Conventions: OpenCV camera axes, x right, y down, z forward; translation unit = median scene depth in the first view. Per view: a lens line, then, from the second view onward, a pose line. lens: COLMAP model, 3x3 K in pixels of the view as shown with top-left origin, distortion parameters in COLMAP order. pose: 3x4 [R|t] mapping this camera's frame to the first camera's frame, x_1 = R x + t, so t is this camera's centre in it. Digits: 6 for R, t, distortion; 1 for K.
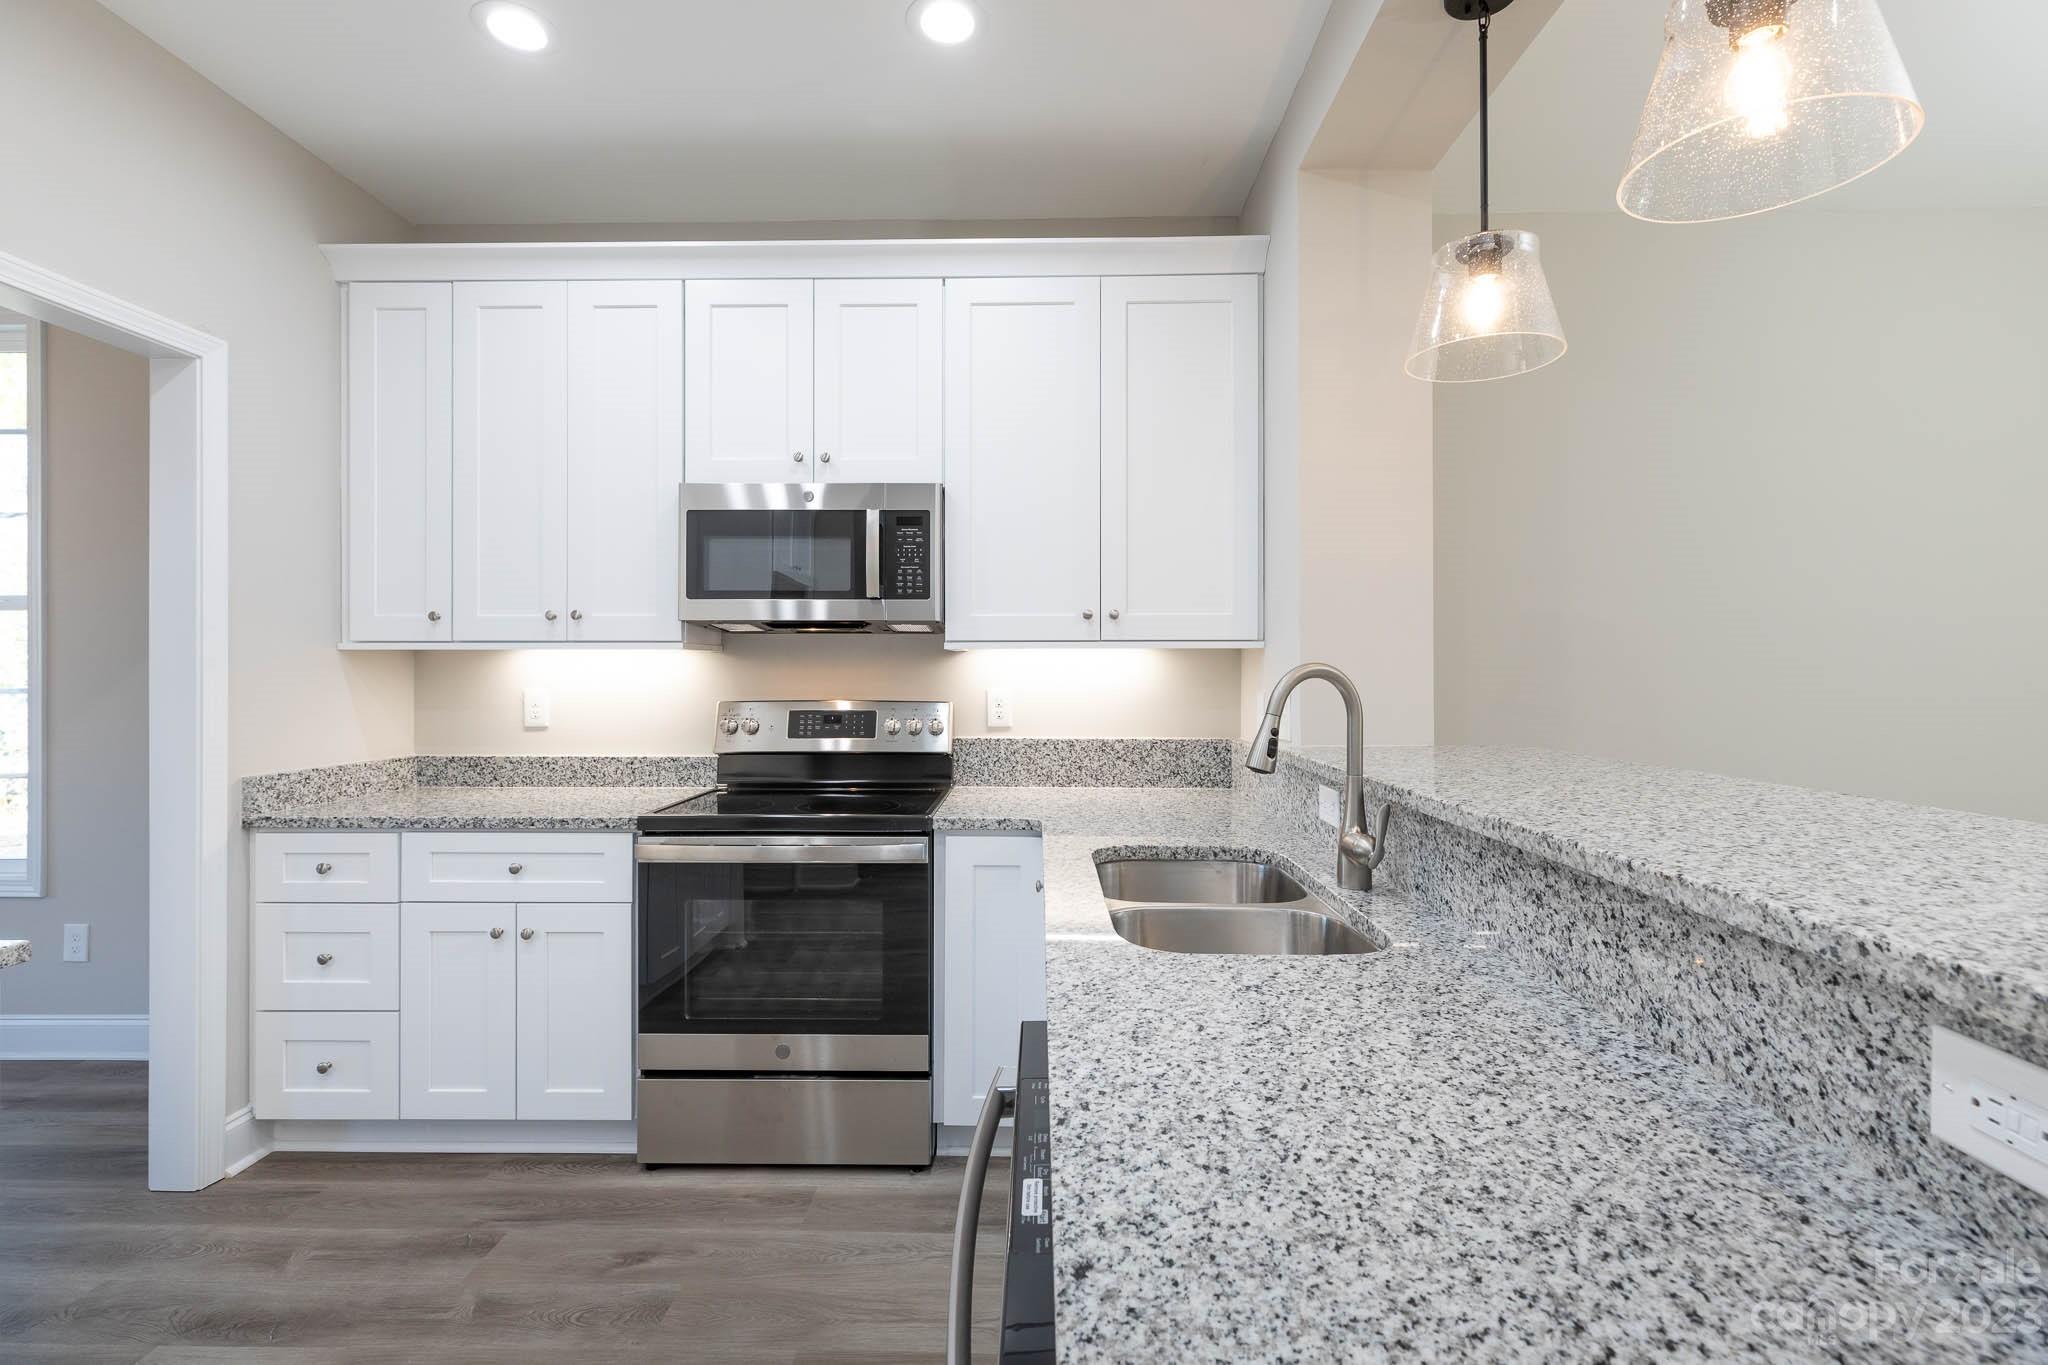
lens RADIAL K [[923.7, 0, 1036.3], [0, 923.7, 673.3], [0, 0, 1]] dist [0.004501, 0.001231]
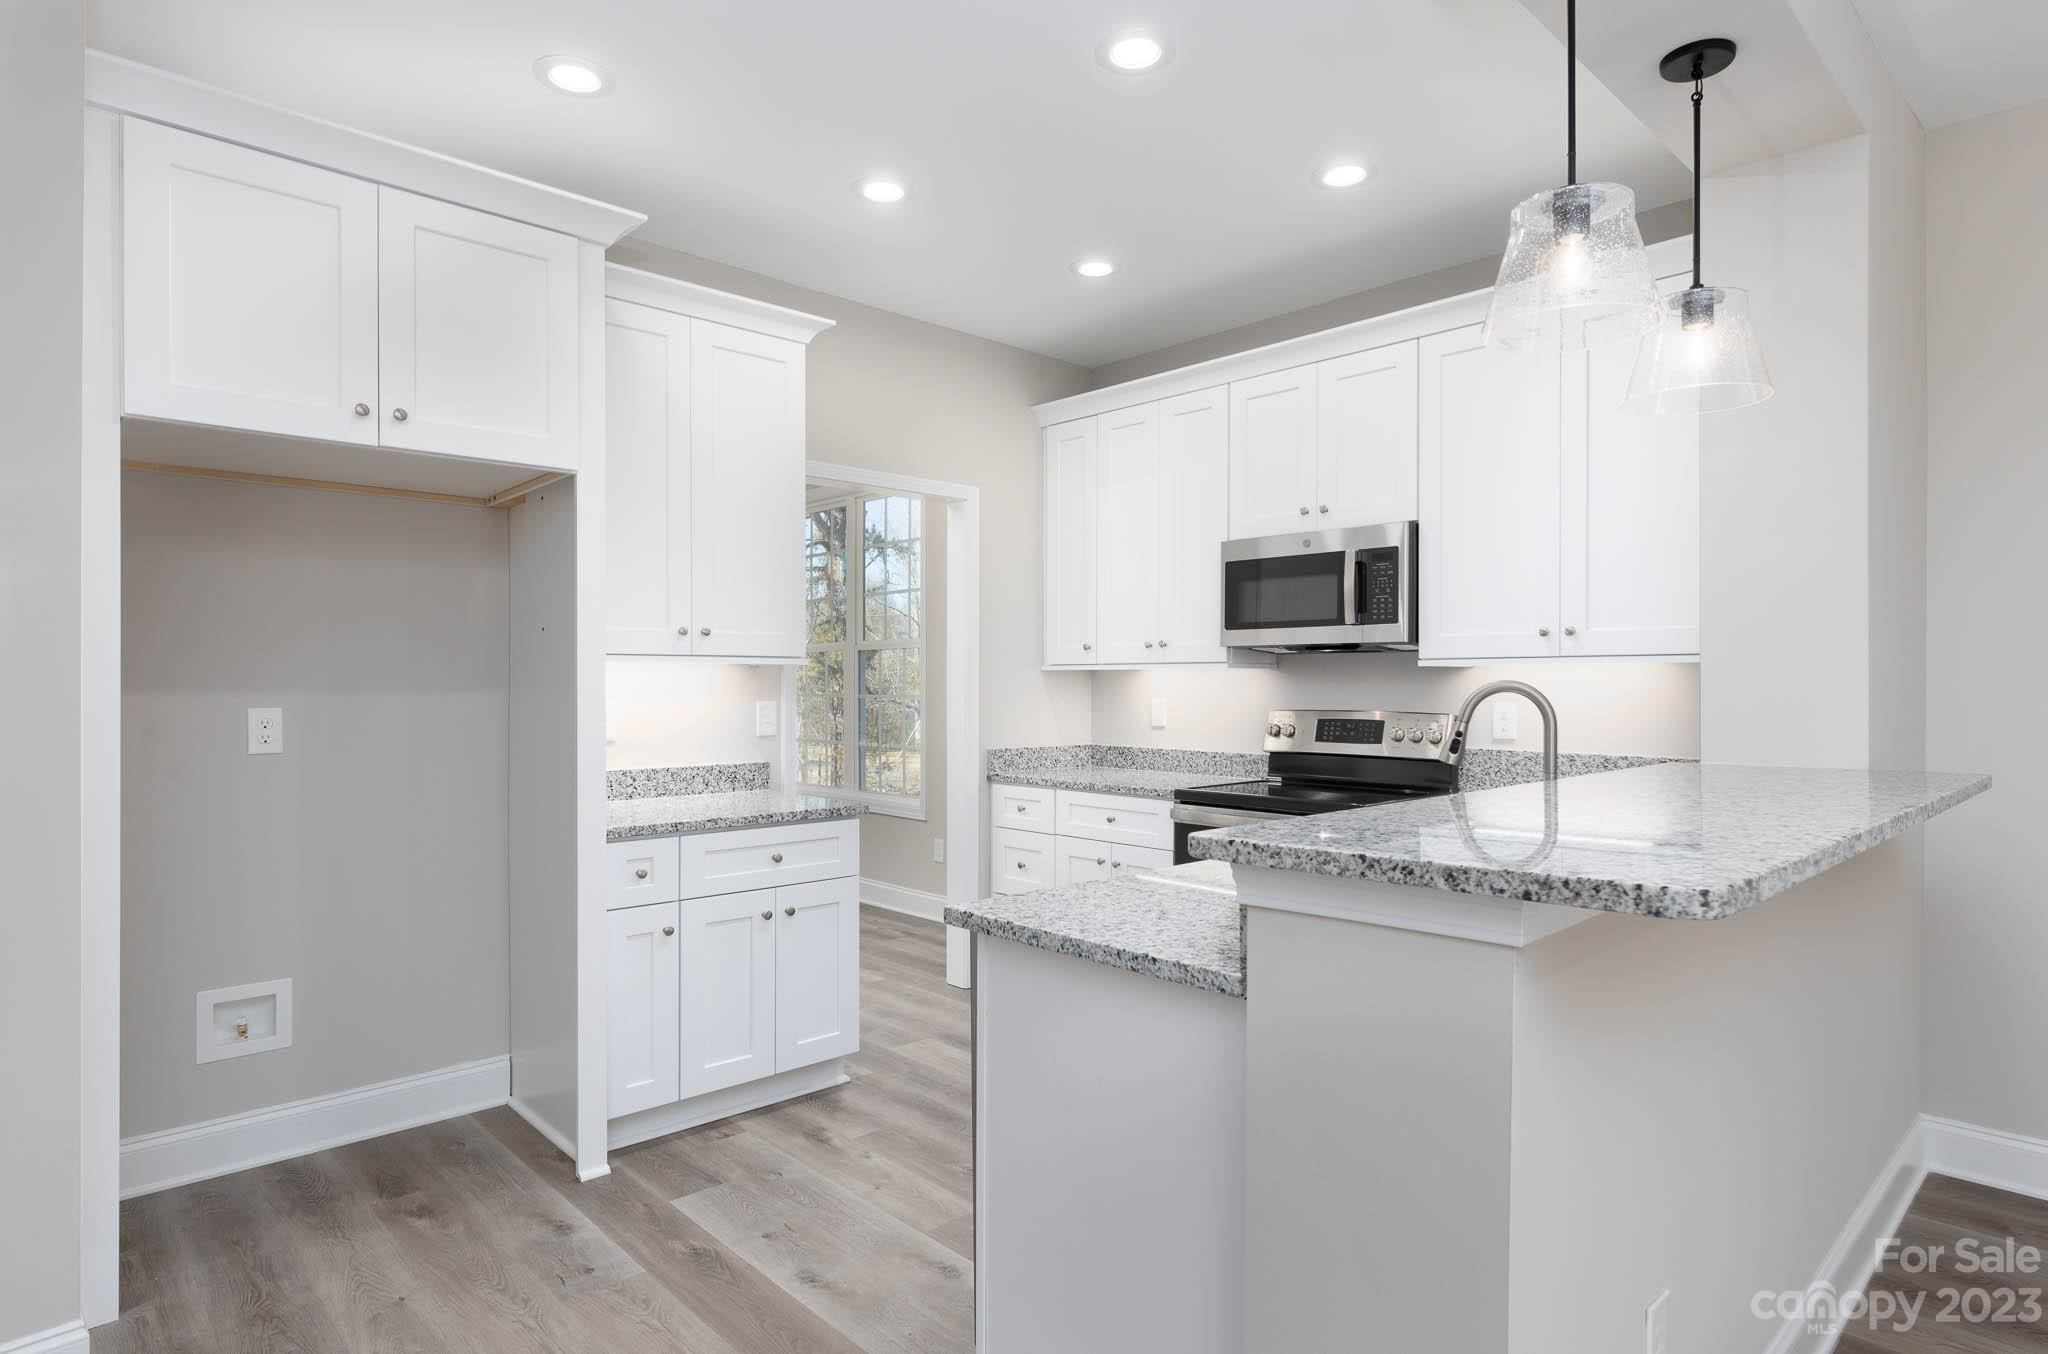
lens RADIAL K [[1138.0, 0, 1030.7], [0, 1138.0, 682.7], [0, 0, 1]] dist [-0.001545, -0.000376]
pose [[0.696334, 0.000518, -0.717718, 0.591789], [-0.003021, 0.999993, -0.002209, -0.001425], [0.717711, 0.003706, 0.696331, -0.321810]]
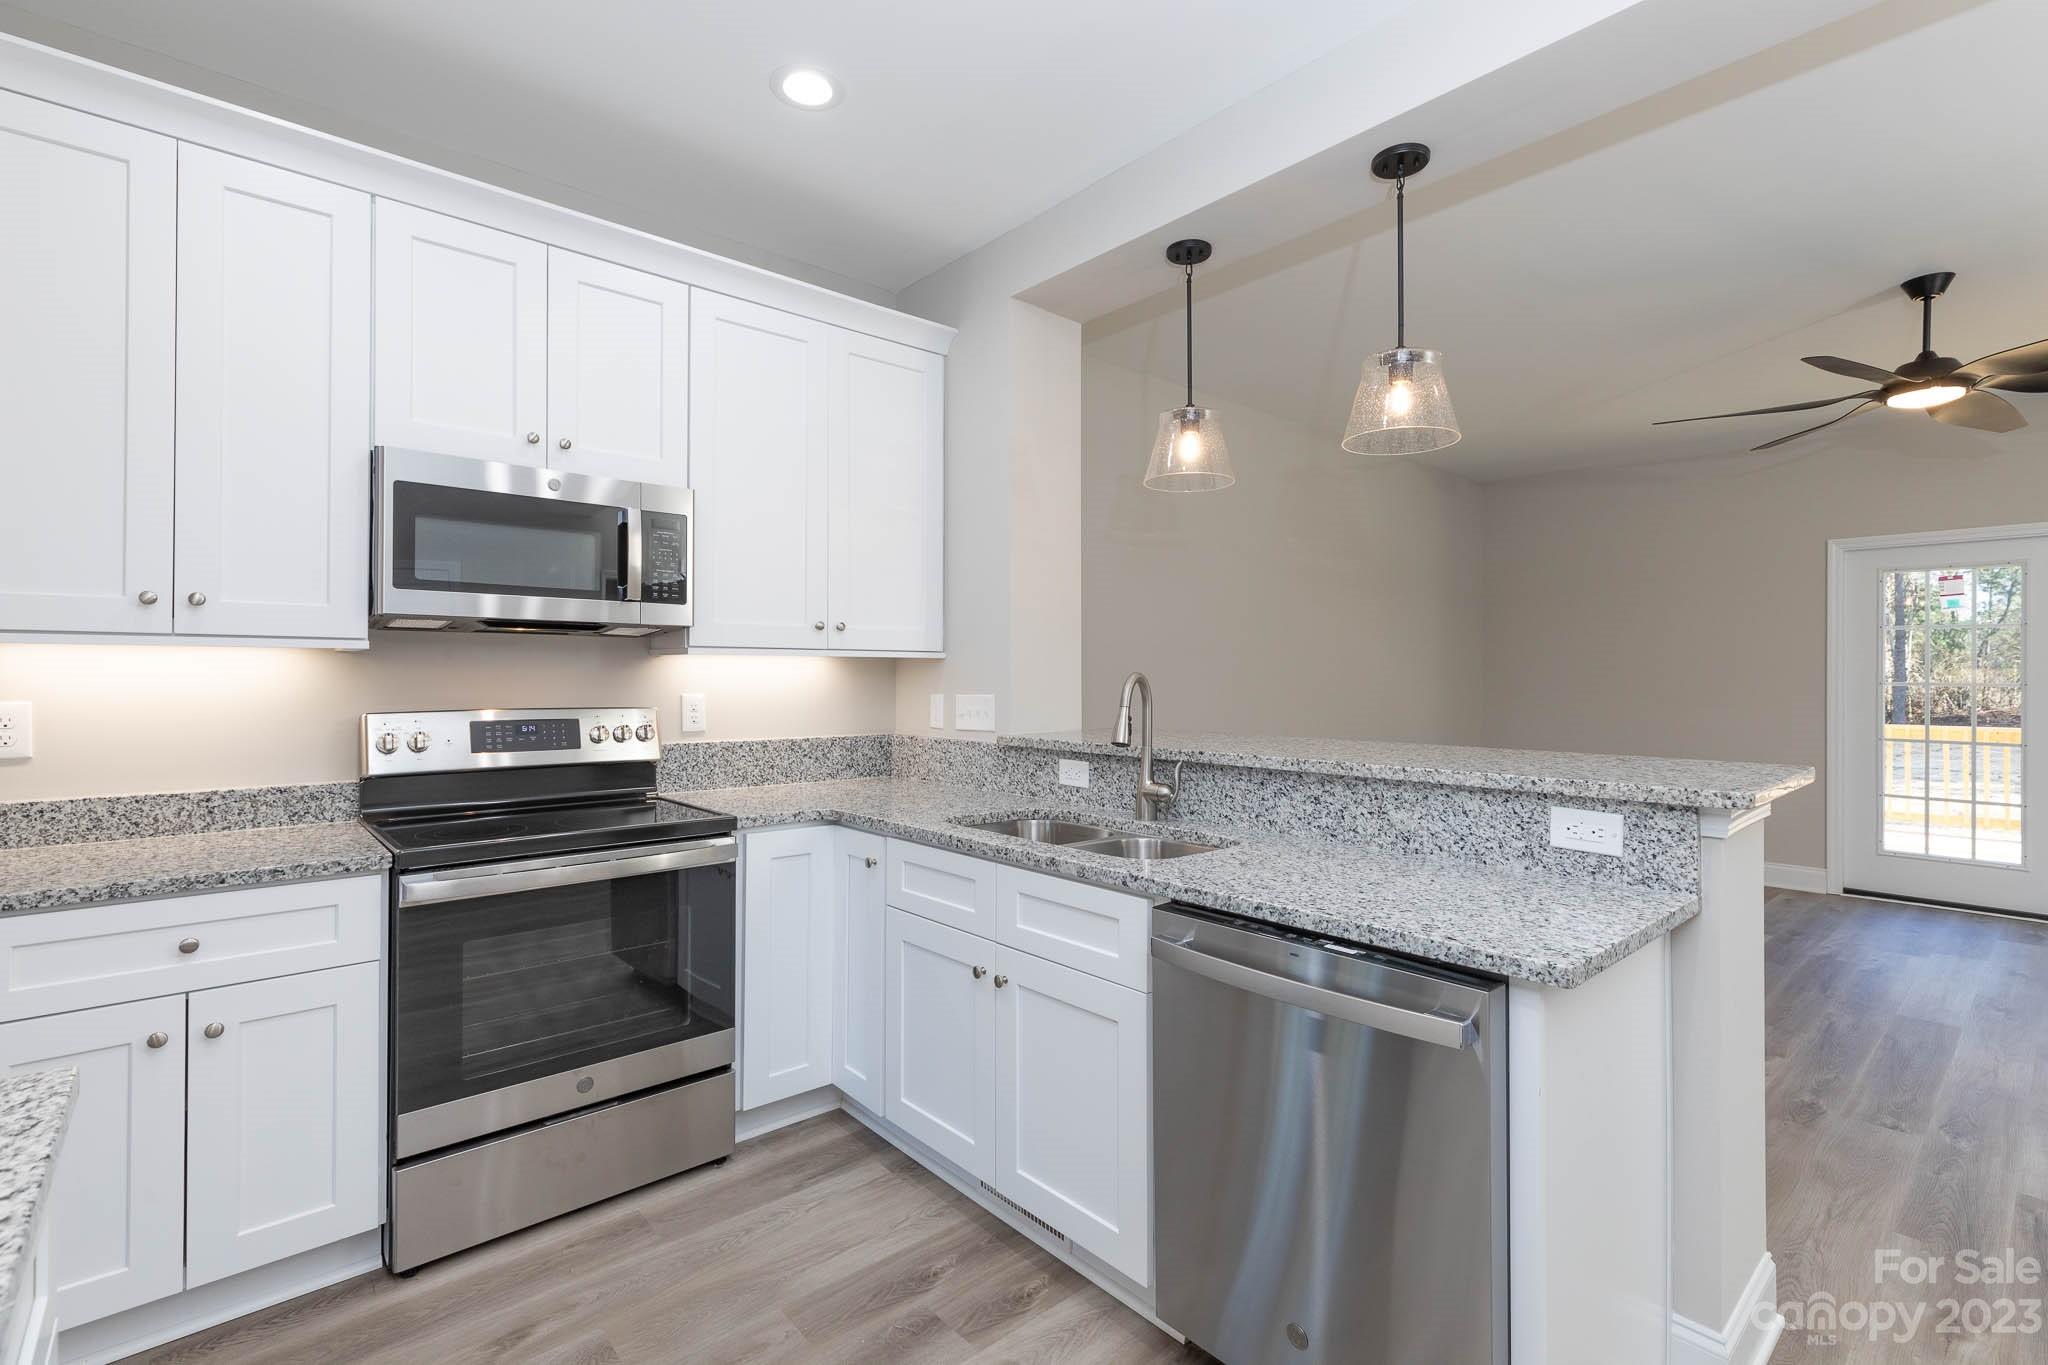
lens RADIAL K [[923.7, 0, 1044.3], [0, 923.7, 674.0], [0, 0, 1]] dist [0.004501, 0.001231]
pose [[0.733158, 0.003514, 0.680049, -0.518412], [-0.000713, 0.999990, -0.004398, -0.000769], [-0.680058, 0.002740, 0.733153, 0.000855]]
